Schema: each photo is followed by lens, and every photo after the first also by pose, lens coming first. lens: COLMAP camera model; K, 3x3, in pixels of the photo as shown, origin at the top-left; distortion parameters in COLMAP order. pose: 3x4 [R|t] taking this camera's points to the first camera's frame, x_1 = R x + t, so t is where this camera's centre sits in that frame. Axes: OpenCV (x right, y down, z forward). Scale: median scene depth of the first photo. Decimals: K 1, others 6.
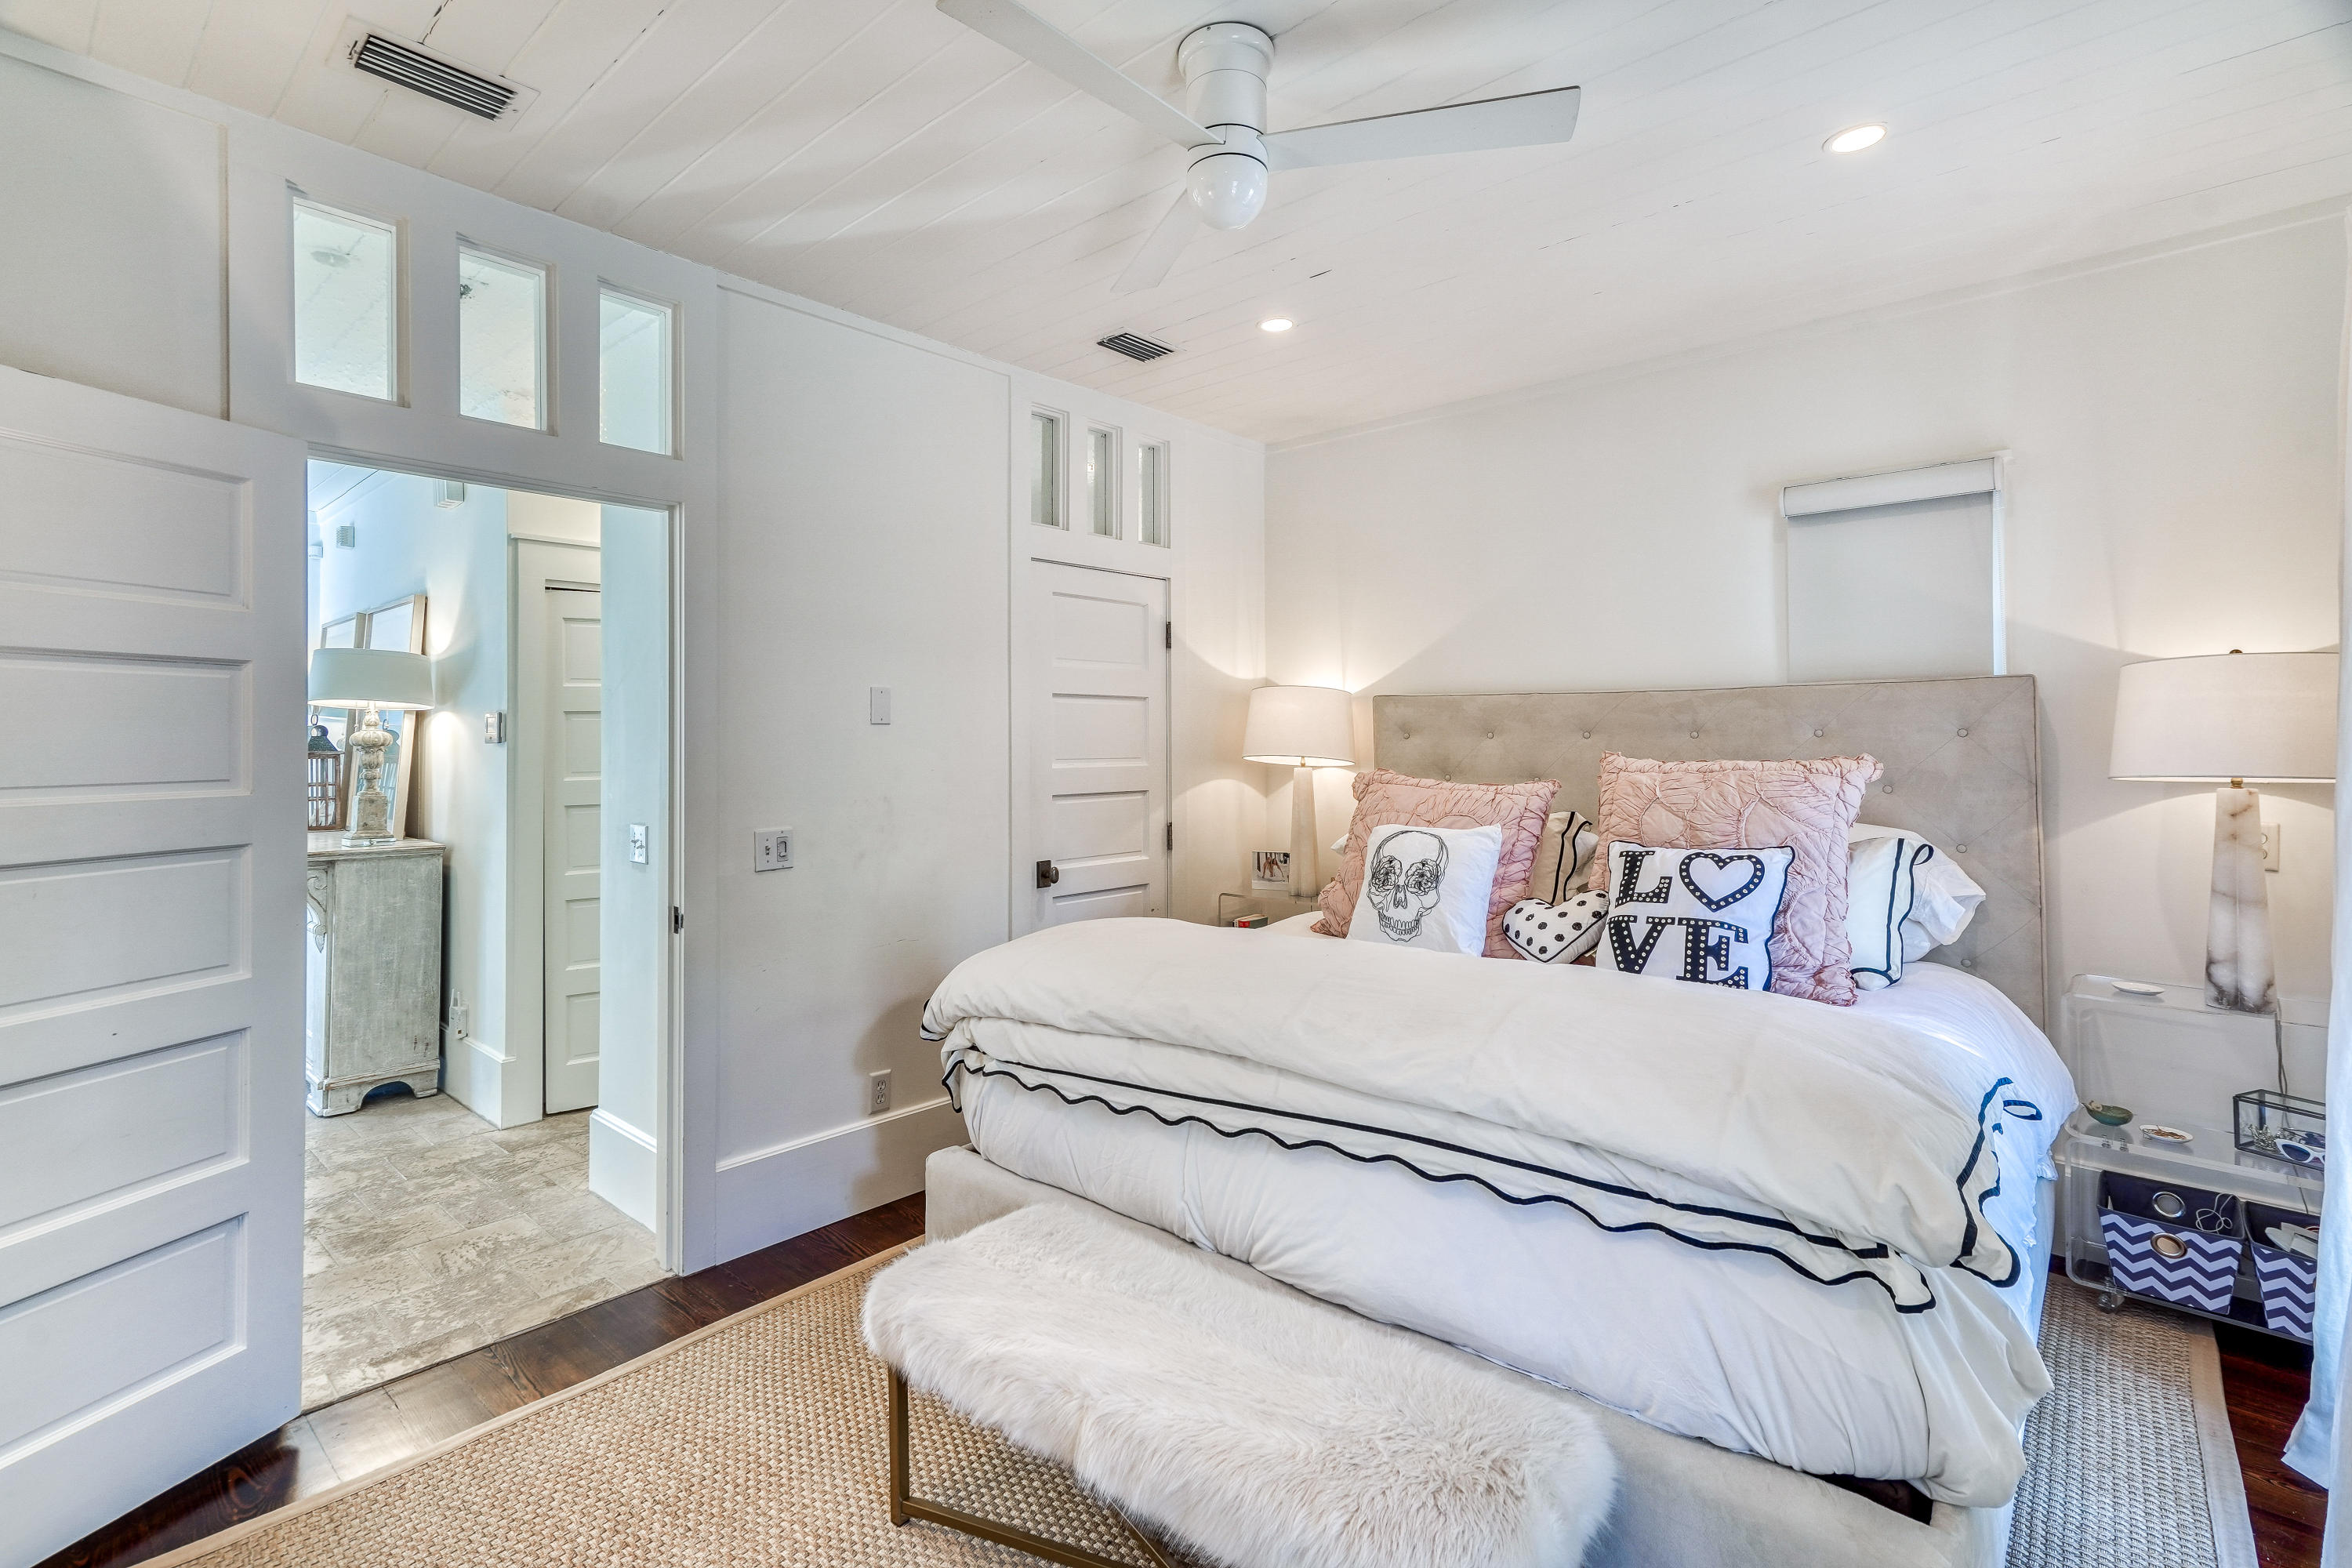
lens RADIAL K [[1089.2, 0, 1169.5], [0, 1089.2, 787.8], [0, 0, 1]] dist [0.002329, 0.000925]
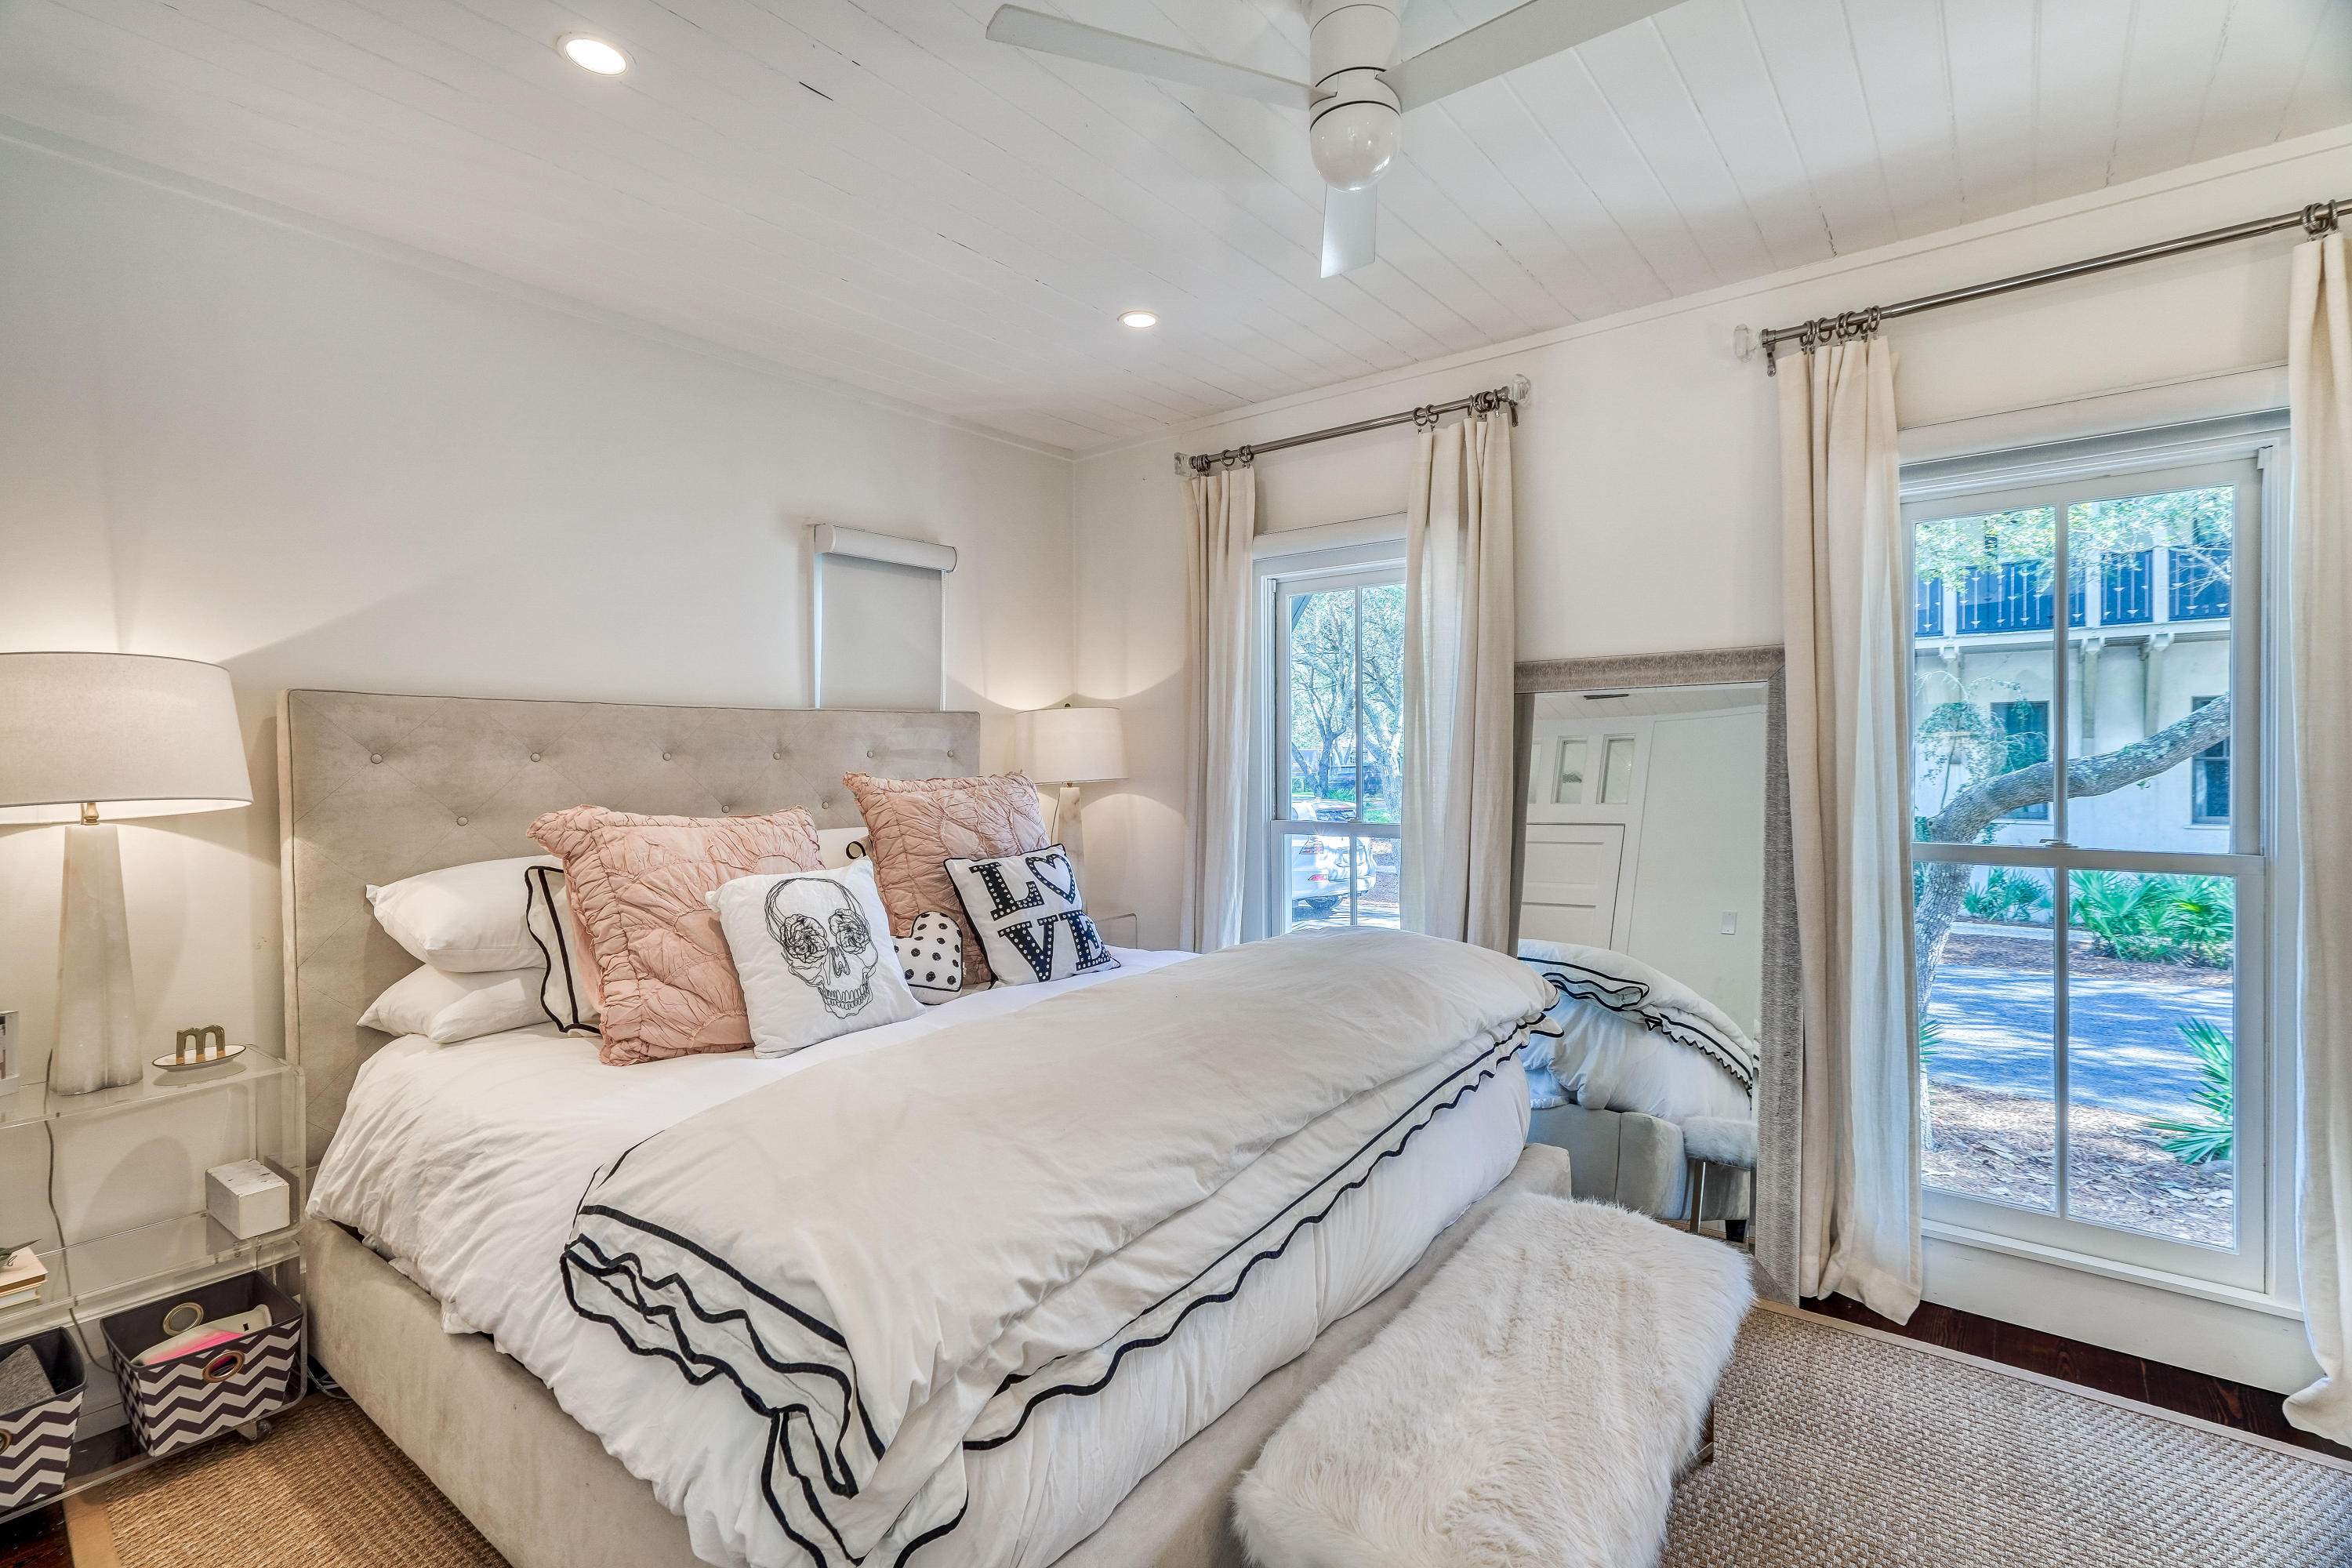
lens RADIAL K [[1089.2, 0, 1169.1], [0, 1089.2, 769.7], [0, 0, 1]] dist [0.002329, 0.000925]
pose [[-0.045365, -0.004802, 0.998959, -0.627220], [0.058258, 0.998274, 0.007444, -0.029744], [-0.997270, 0.058535, -0.045007, 0.884050]]
